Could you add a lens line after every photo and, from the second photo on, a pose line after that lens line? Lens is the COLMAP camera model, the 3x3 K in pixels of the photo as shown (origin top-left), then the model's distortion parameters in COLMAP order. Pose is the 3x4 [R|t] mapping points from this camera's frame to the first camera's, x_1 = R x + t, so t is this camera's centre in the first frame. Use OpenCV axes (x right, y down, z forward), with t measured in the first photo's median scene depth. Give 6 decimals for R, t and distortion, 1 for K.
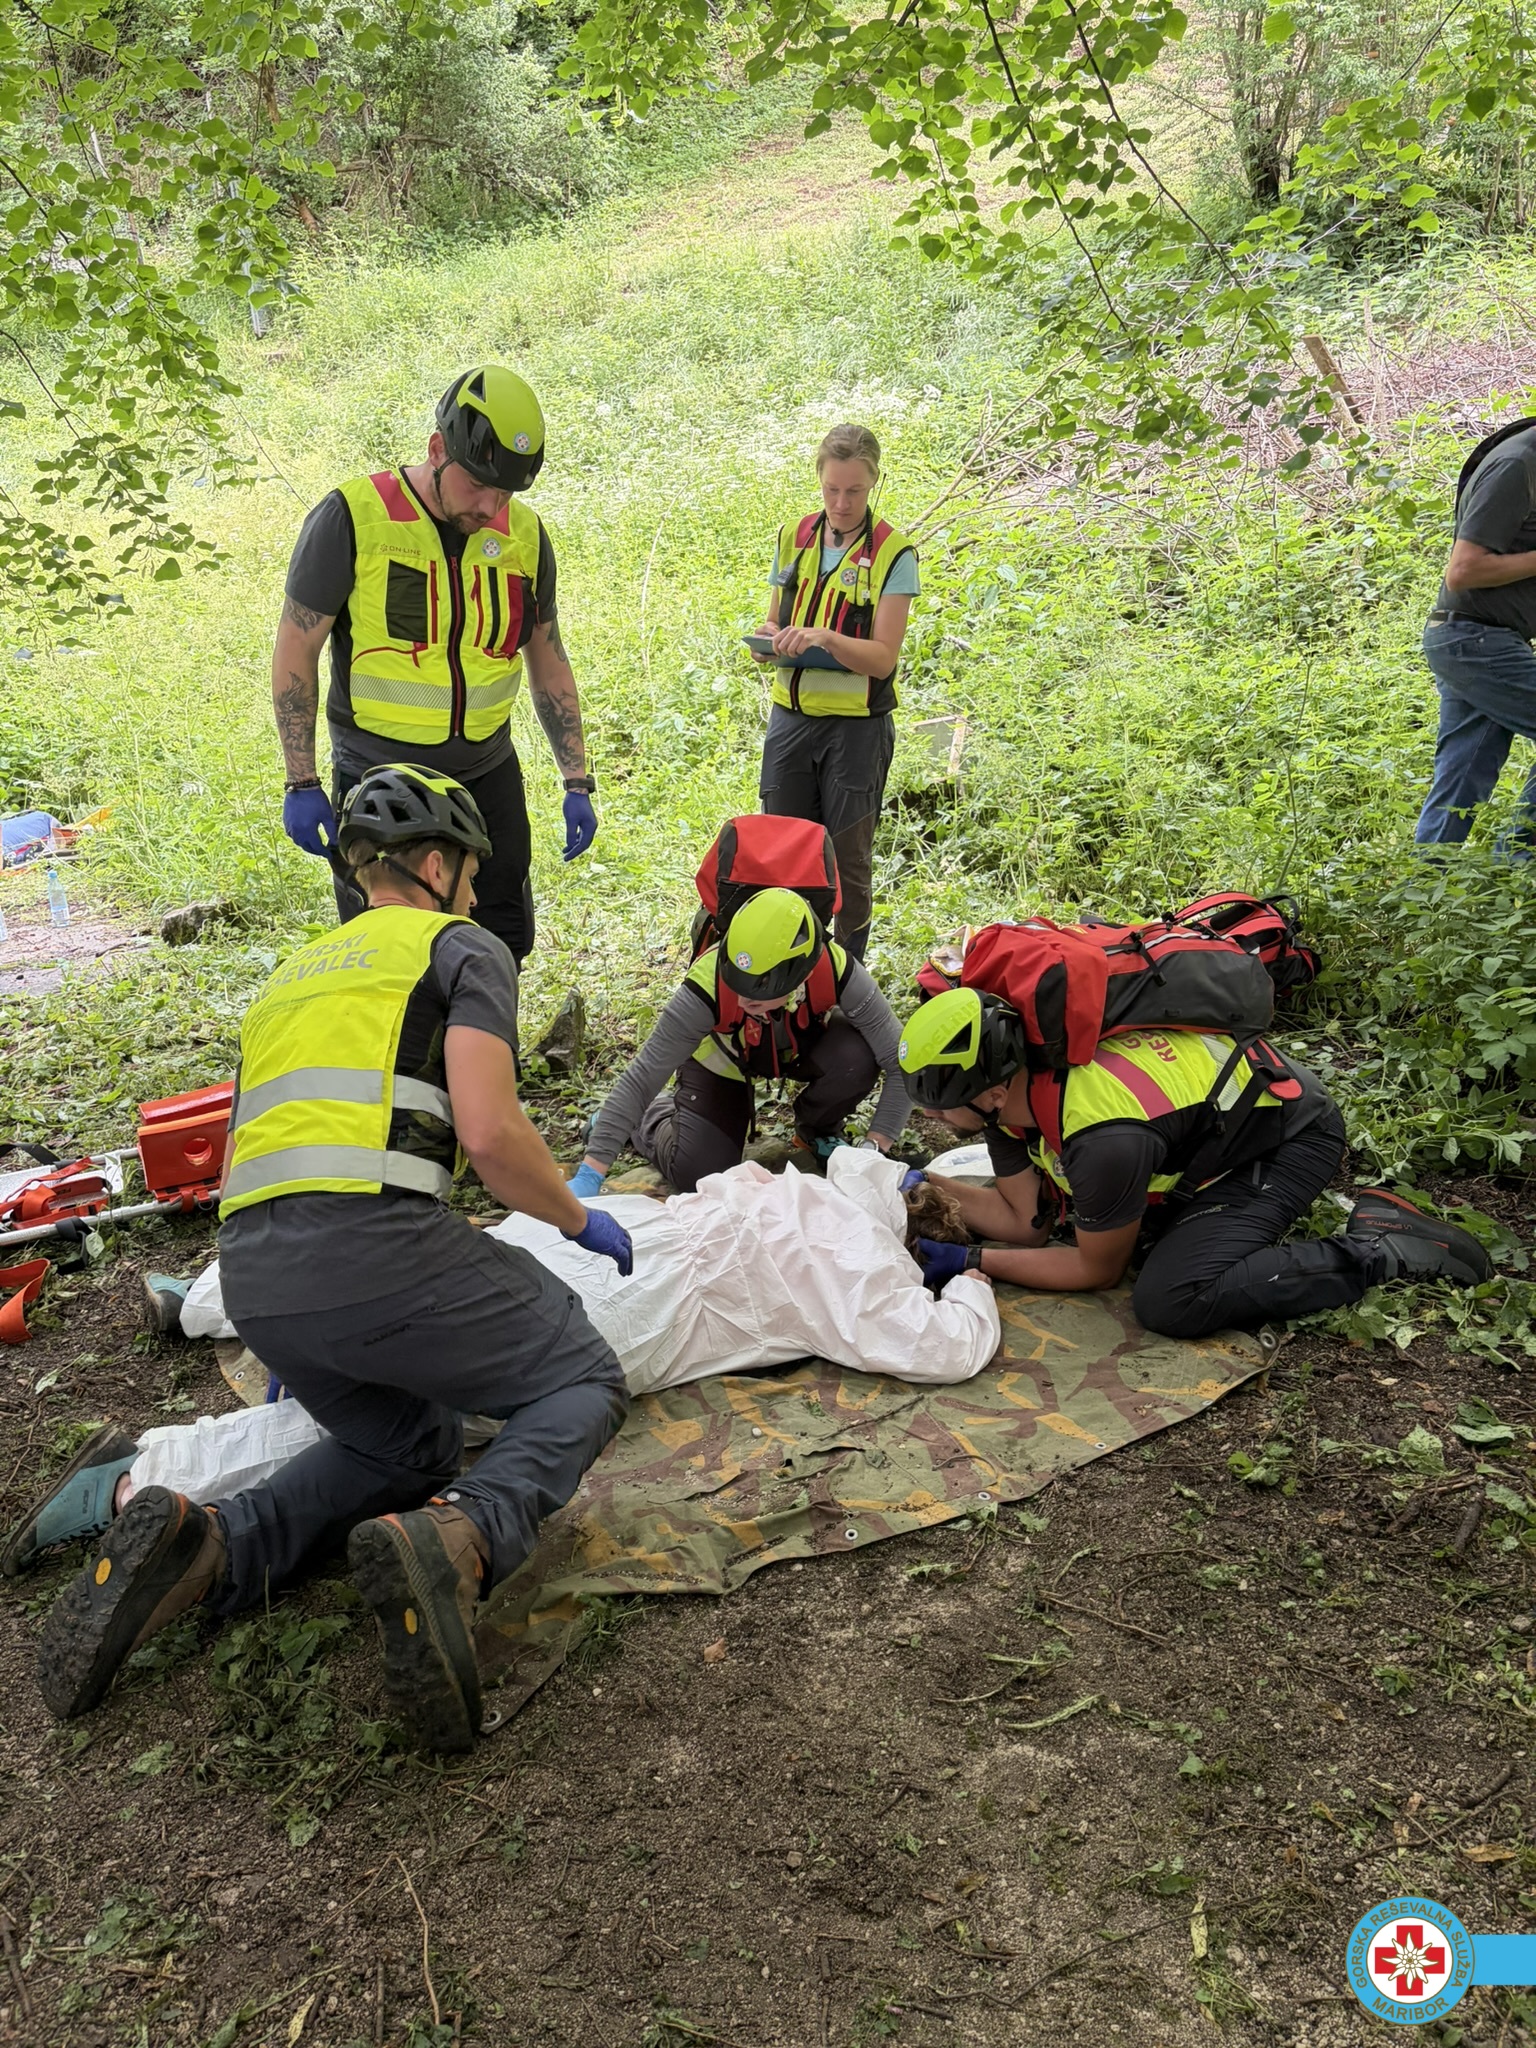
lens RADIAL K [[1567.1, 0, 778.8], [0, 1567.1, 1012.0], [0, 0, 1]] dist [0.063755, -0.075325]
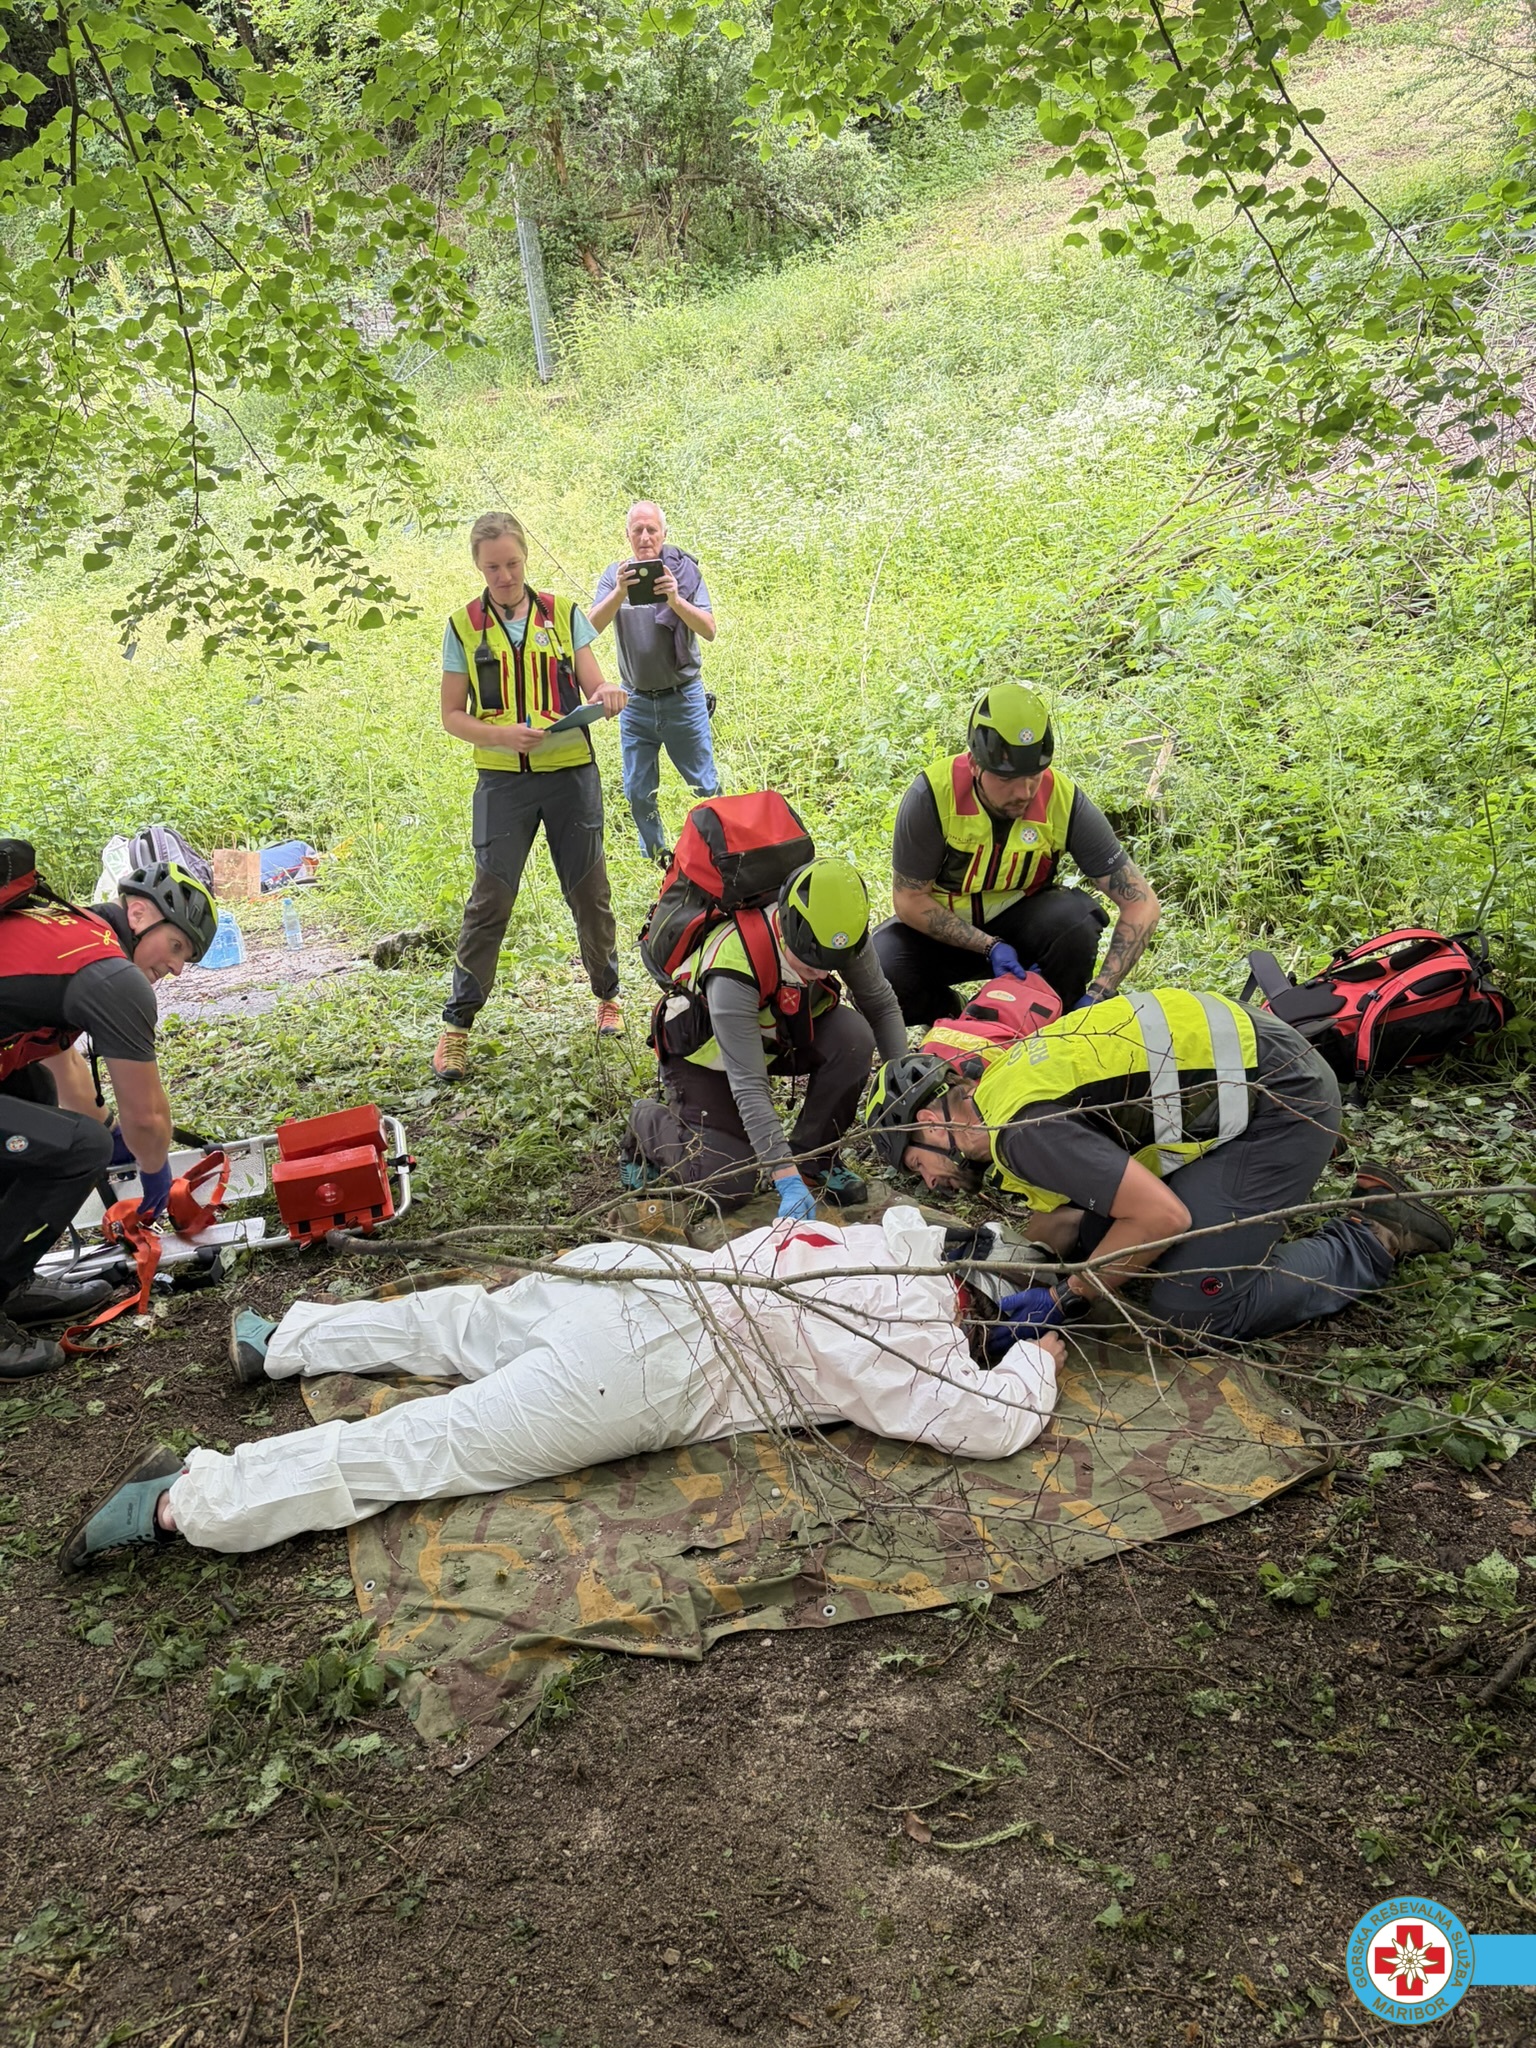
lens RADIAL K [[1567.1, 0, 756.3], [0, 1567.1, 1023.9], [0, 0, 1]] dist [0.063755, -0.075325]
pose [[0.977166, 0.018440, -0.211675, 0.156013], [-0.018853, 0.999822, 0.000071, -0.019889], [0.211639, 0.003922, 0.977340, 0.042347]]
